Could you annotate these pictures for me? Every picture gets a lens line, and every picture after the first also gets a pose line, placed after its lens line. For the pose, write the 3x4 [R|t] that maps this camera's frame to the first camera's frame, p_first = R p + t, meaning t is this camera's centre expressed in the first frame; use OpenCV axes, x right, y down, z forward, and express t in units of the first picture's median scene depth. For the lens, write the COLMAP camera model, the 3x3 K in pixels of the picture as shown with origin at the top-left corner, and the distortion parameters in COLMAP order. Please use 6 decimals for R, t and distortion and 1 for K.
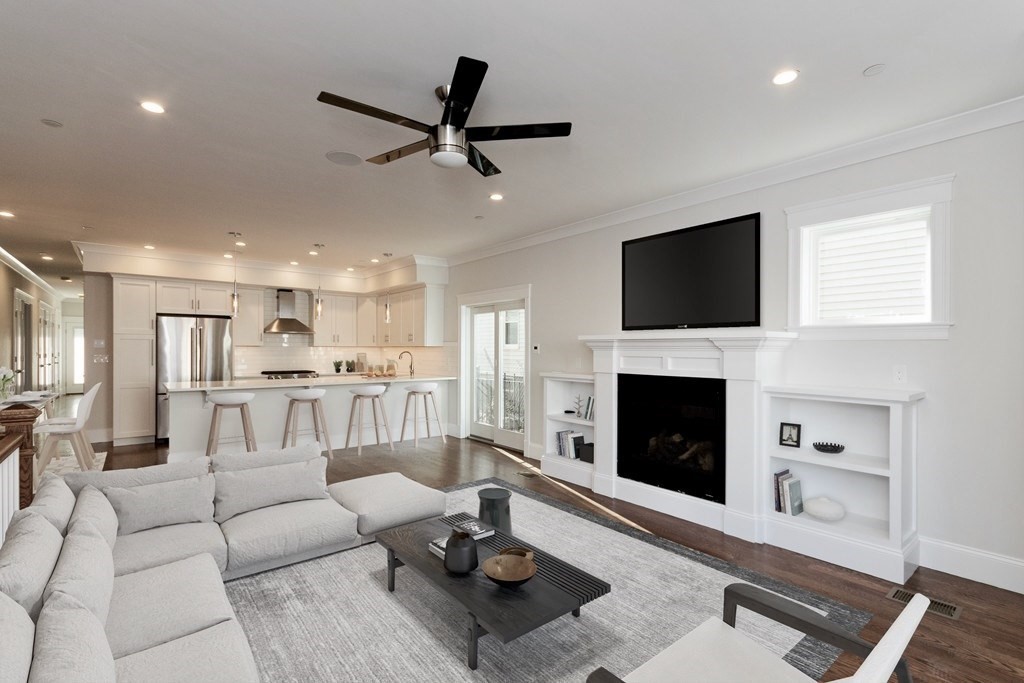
lens RADIAL K [[476.6, 0, 508.9], [0, 476.6, 352.6], [0, 0, 1]] dist [0.004802, 0.000012]
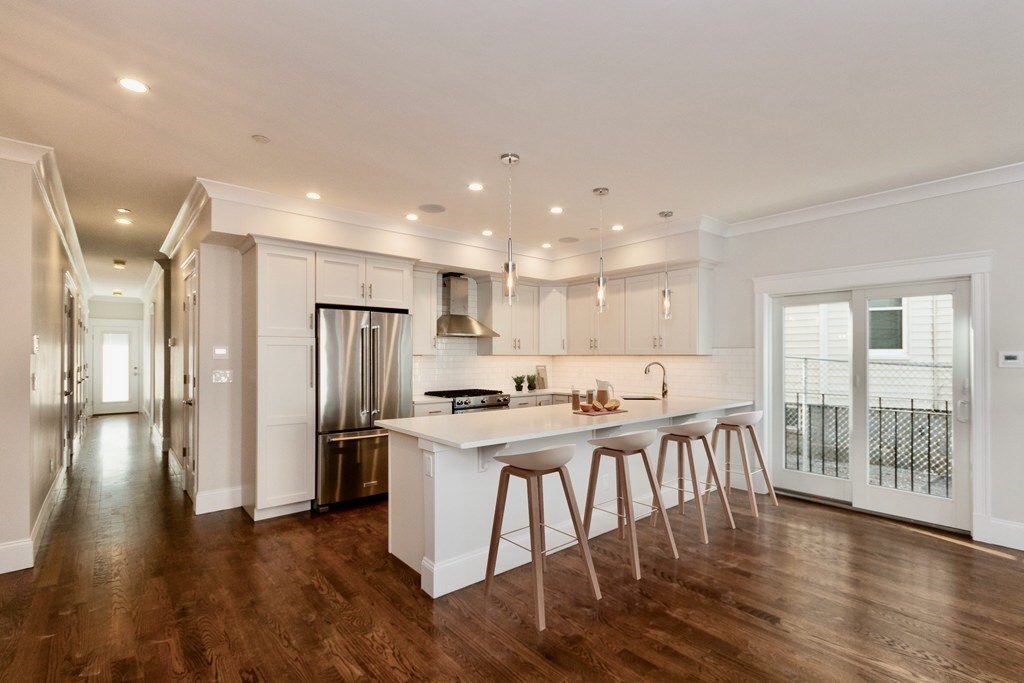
lens RADIAL K [[476.6, 0, 501.4], [0, 476.6, 356.4], [0, 0, 1]] dist [0.004802, 0.000012]
pose [[0.999802, -0.003028, 0.019666, -0.460400], [0.003131, 0.999982, -0.005208, -0.008132], [-0.019650, 0.005269, 0.999793, 0.334701]]
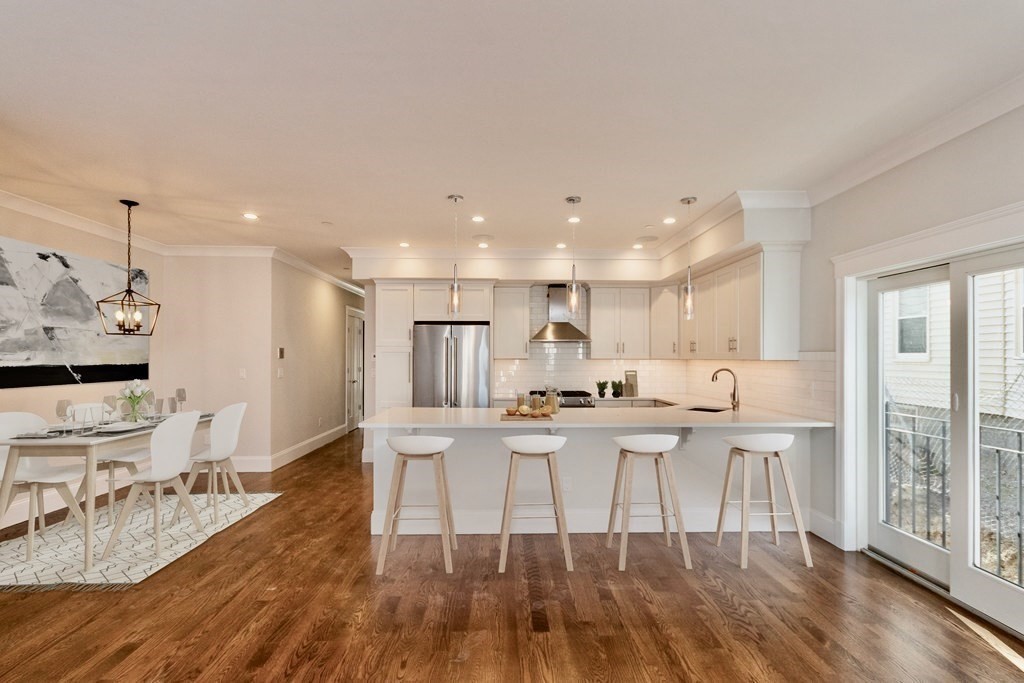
lens RADIAL K [[476.6, 0, 510.3], [0, 476.6, 352.1], [0, 0, 1]] dist [0.004802, 0.000012]
pose [[0.788700, -0.010378, -0.614690, -0.066815], [-0.014049, 0.999292, -0.034897, 0.001146], [0.614617, 0.036159, 0.787996, 0.394768]]
